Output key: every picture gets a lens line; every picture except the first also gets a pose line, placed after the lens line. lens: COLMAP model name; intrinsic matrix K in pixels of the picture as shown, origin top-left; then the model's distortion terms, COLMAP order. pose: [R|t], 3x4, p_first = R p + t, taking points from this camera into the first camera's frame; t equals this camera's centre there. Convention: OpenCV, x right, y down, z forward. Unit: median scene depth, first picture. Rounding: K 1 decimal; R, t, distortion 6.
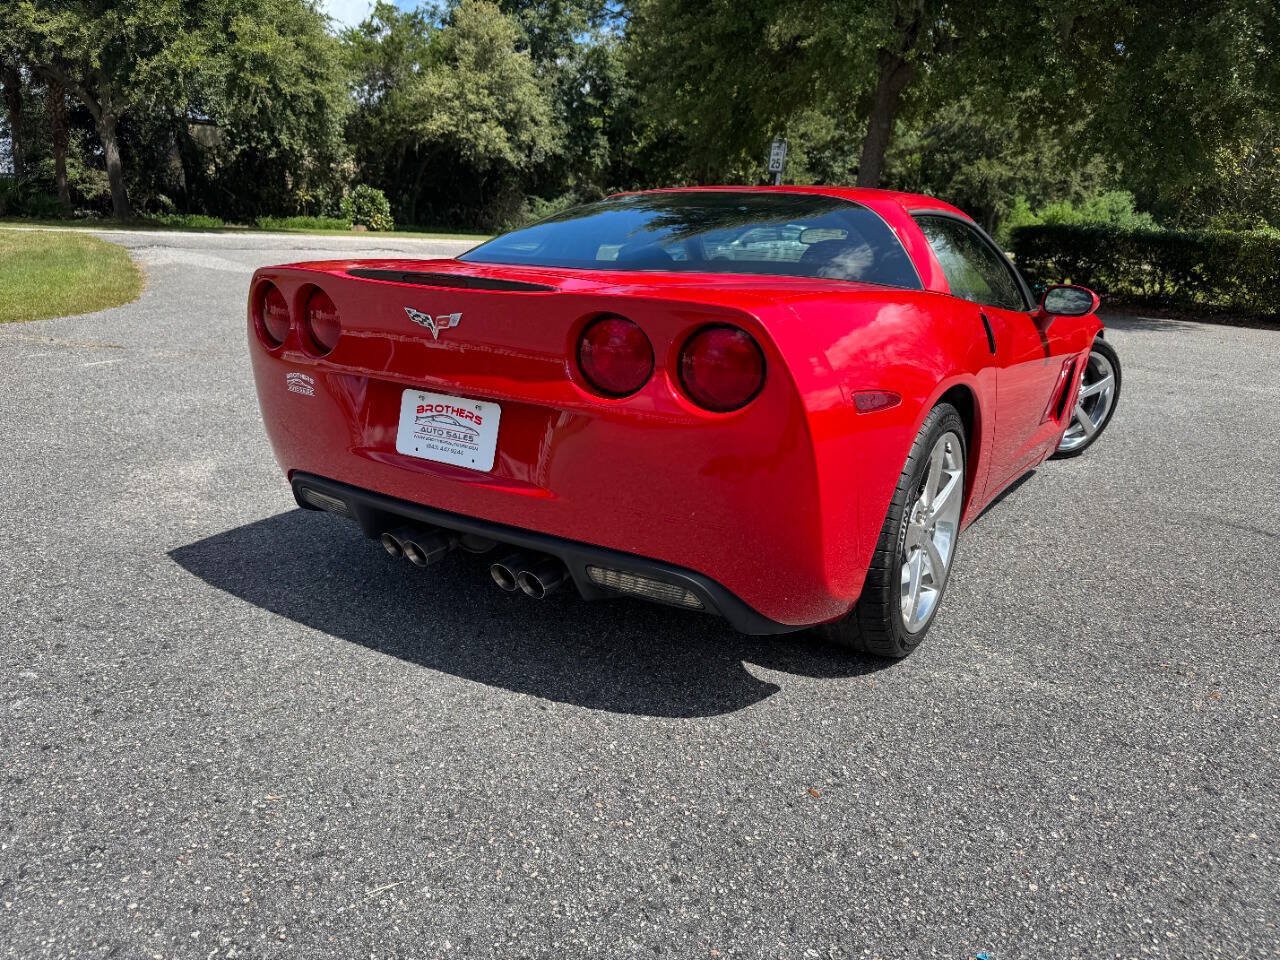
lens RADIAL K [[919.3, 0, 634.1], [0, 919.3, 476.5], [0, 0, 1]] dist [0.018942, -0.020966]
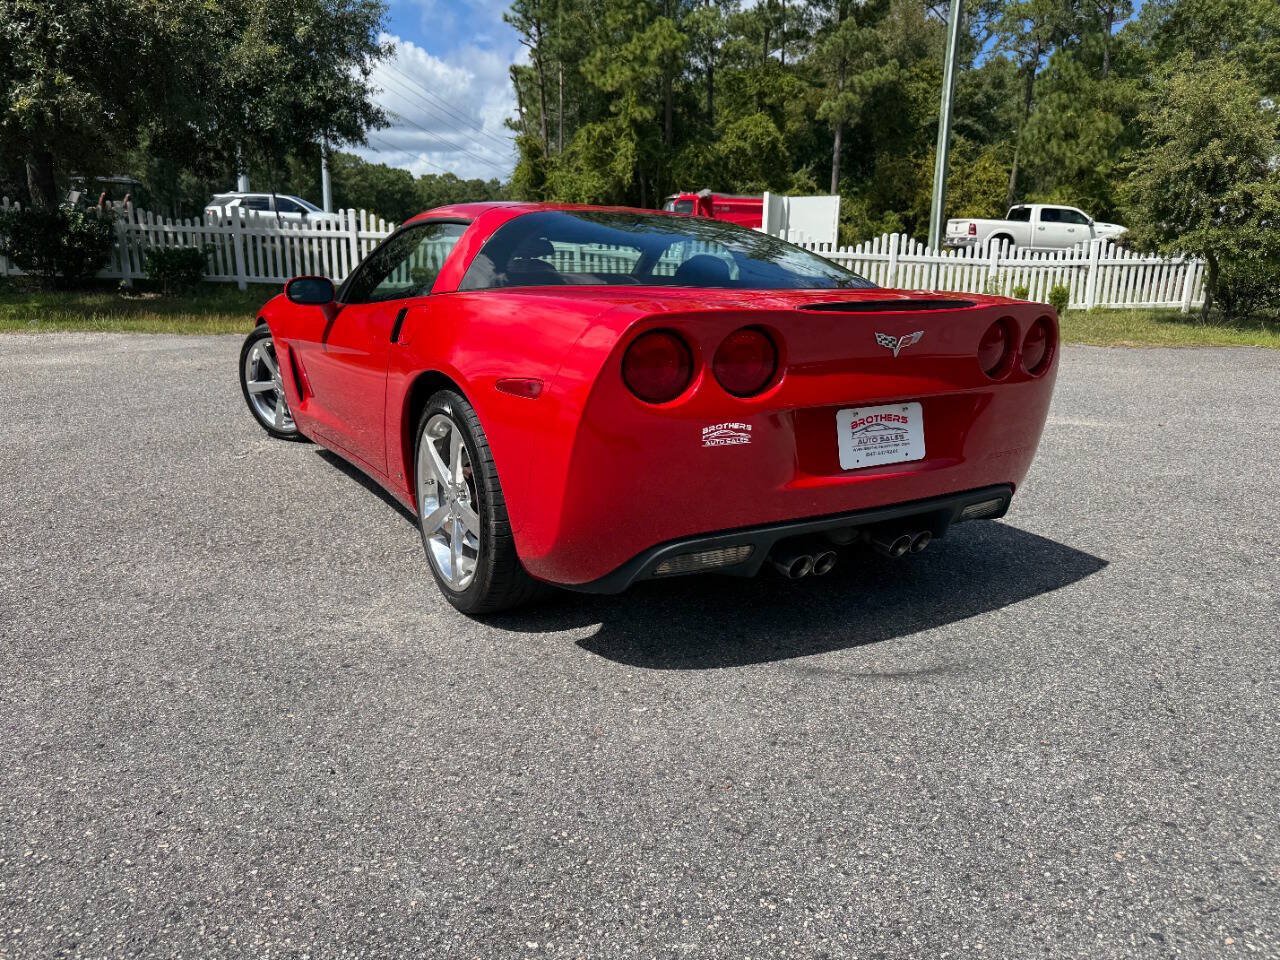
lens RADIAL K [[918.4, 0, 641.6], [0, 918.4, 485.8], [0, 0, 1]] dist [0.025566, -0.037101]
pose [[0.440952, -0.263917, 0.857852, -1.283258], [0.203685, 0.960278, 0.190730, -0.259979], [-0.874113, 0.090629, 0.477192, 0.694399]]
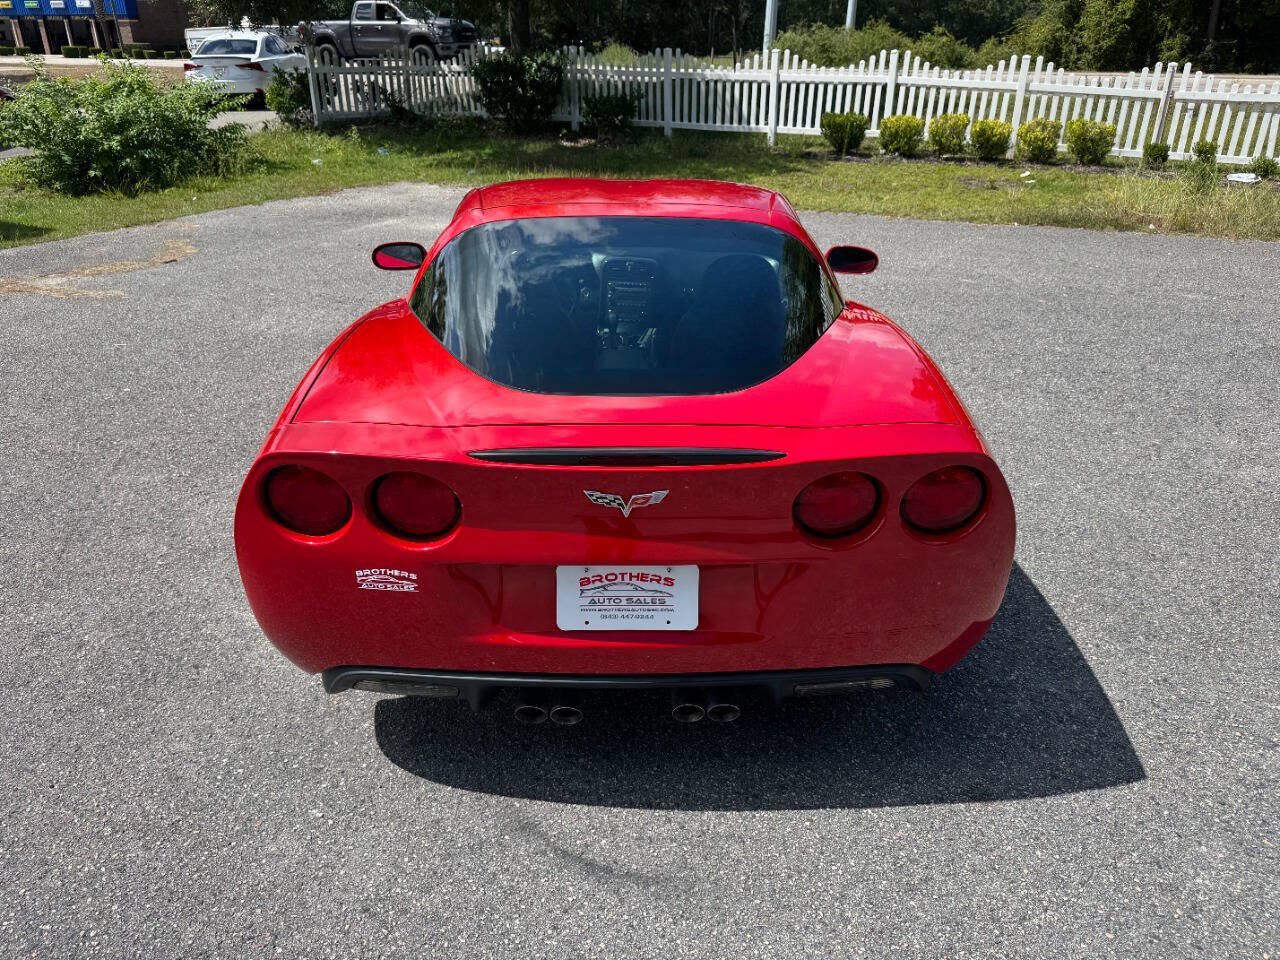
lens RADIAL K [[919.3, 0, 634.1], [0, 919.3, 476.5], [0, 0, 1]] dist [0.018942, -0.020966]
pose [[0.838145, -0.275322, 0.470861, -0.580524], [0.162038, 0.949967, 0.267033, -0.399313], [-0.520823, -0.147515, 0.840823, 0.224460]]
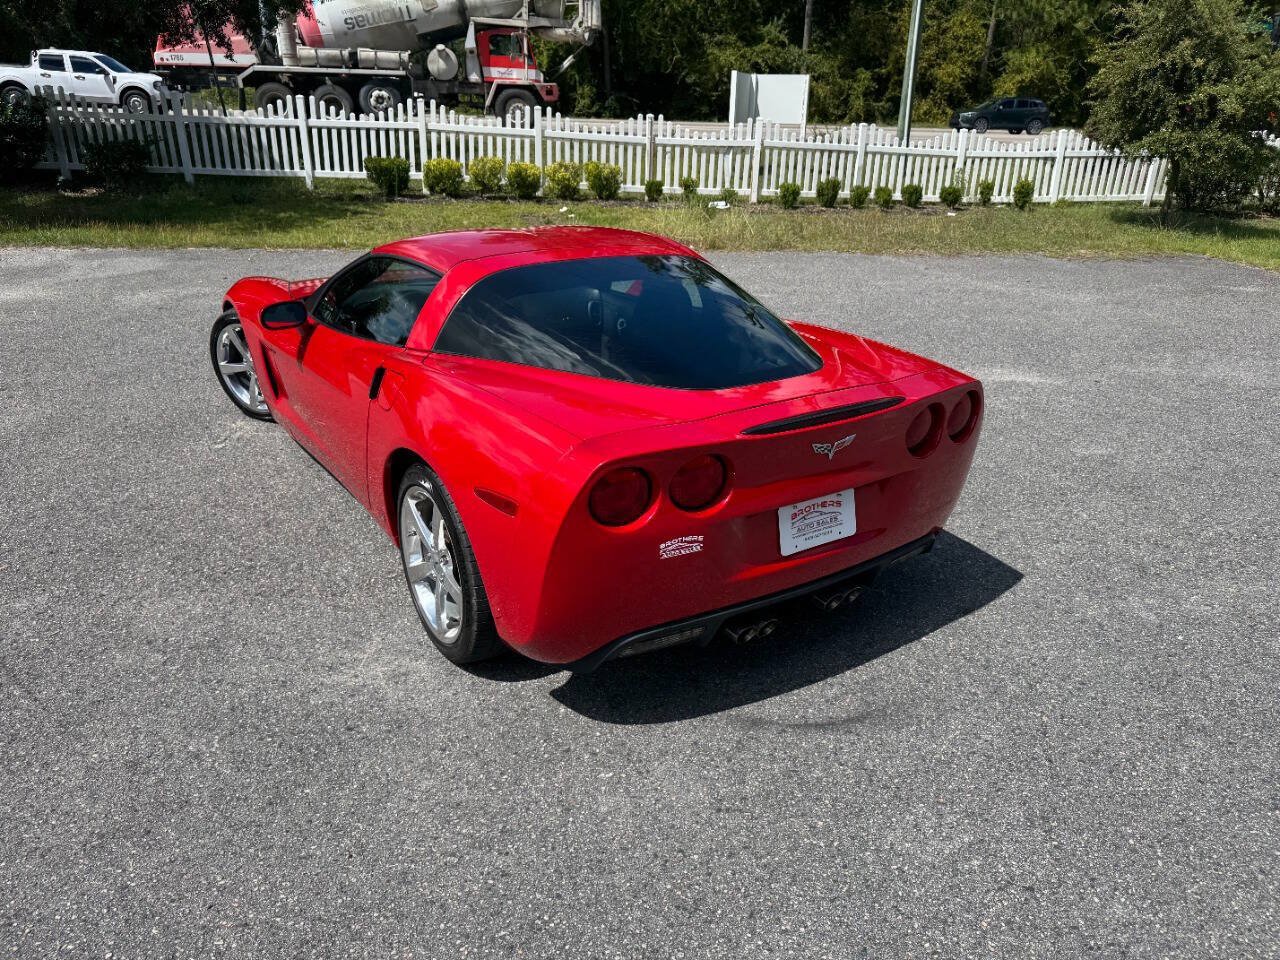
lens RADIAL K [[920.3, 0, 649.0], [0, 920.3, 481.3], [0, 0, 1]] dist [0.017679, -0.025982]
pose [[0.401614, -0.389882, 0.828673, -1.300215], [0.197981, 0.920418, 0.337096, -0.564457], [-0.894153, 0.028679, 0.446842, 0.609825]]
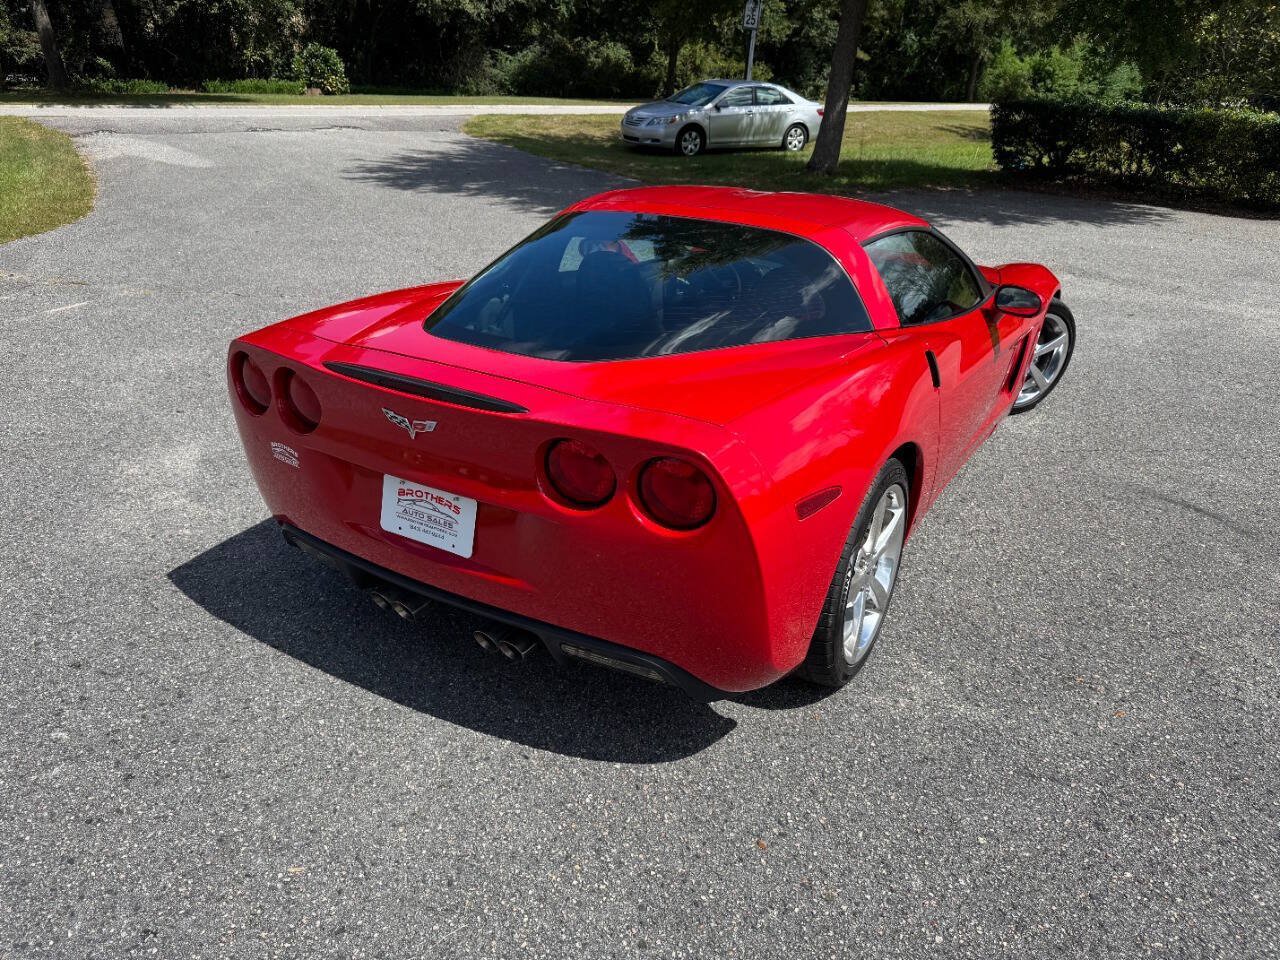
lens RADIAL K [[924.3, 0, 633.5], [0, 924.3, 466.1], [0, 0, 1]] dist [0.006936, -0.004733]
pose [[0.999499, -0.022949, 0.021792, 0.015434], [0.019506, 0.988968, 0.146837, -0.252624], [-0.024922, -0.146338, 0.988921, -0.069169]]
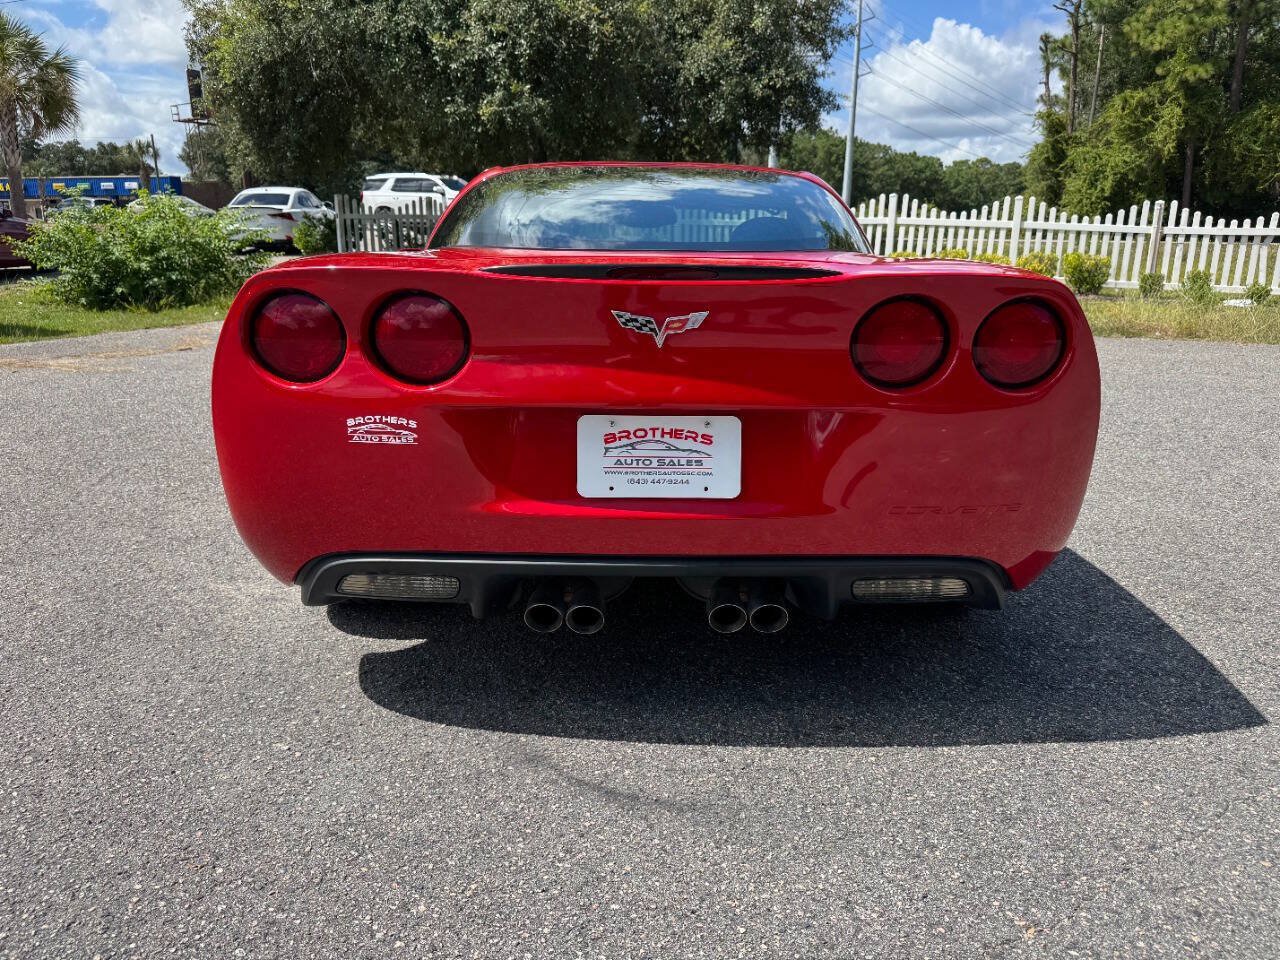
lens RADIAL K [[915.6, 0, 641.2], [0, 915.6, 476.4], [0, 0, 1]] dist [0.026603, -0.030407]
pose [[0.839491, -0.183035, 0.511618, -0.606958], [0.155880, 0.983106, 0.095937, -0.109921], [-0.520535, -0.000787, 0.853840, 0.312666]]
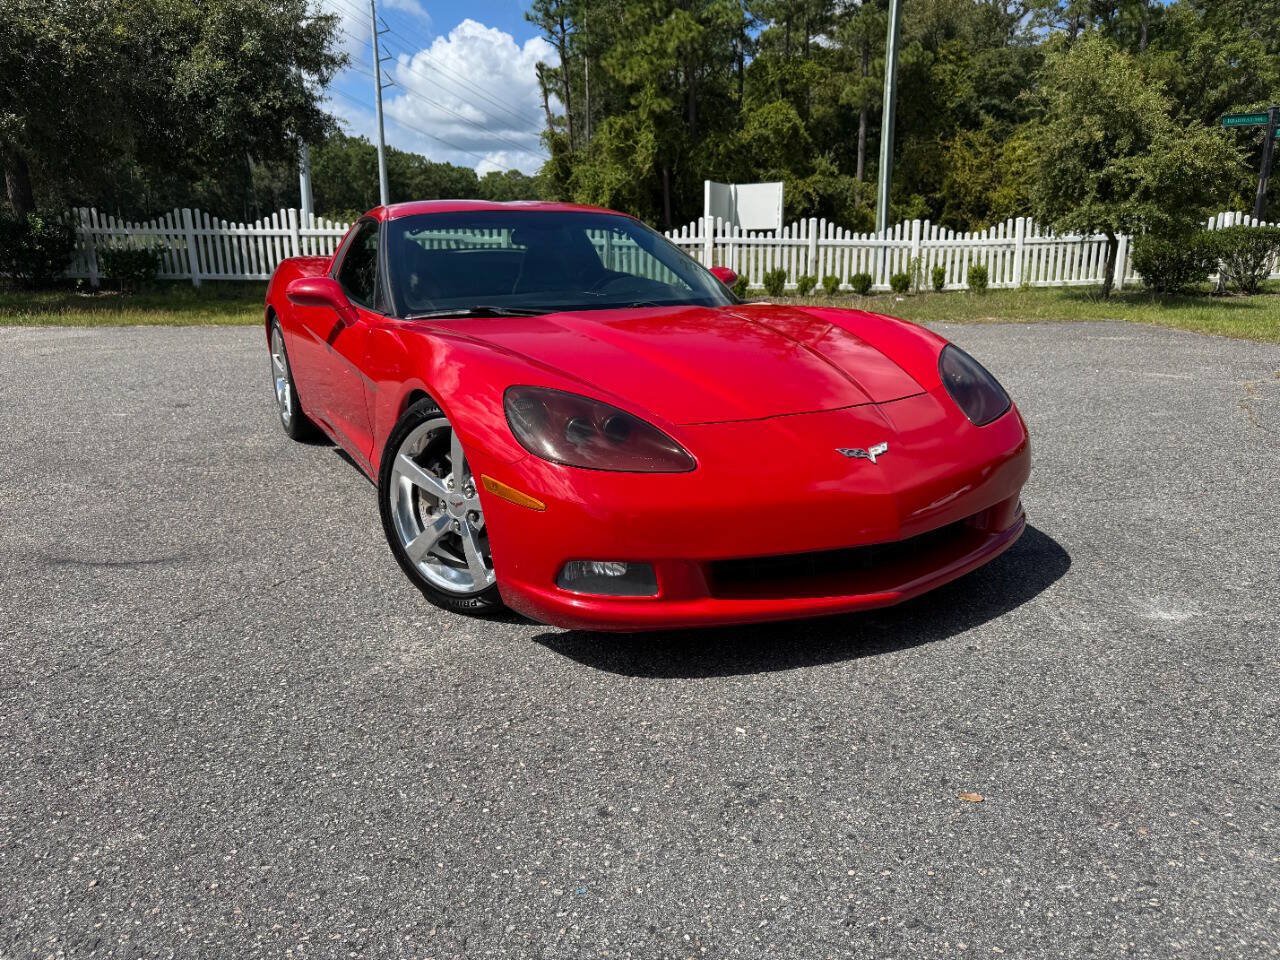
lens RADIAL K [[919.3, 0, 634.1], [0, 919.3, 476.5], [0, 0, 1]] dist [0.018942, -0.020966]
pose [[0.512448, -0.265181, 0.816747, -0.998099], [0.222289, 0.959669, 0.172116, 0.024575], [-0.829448, 0.093353, 0.550727, -0.470944]]
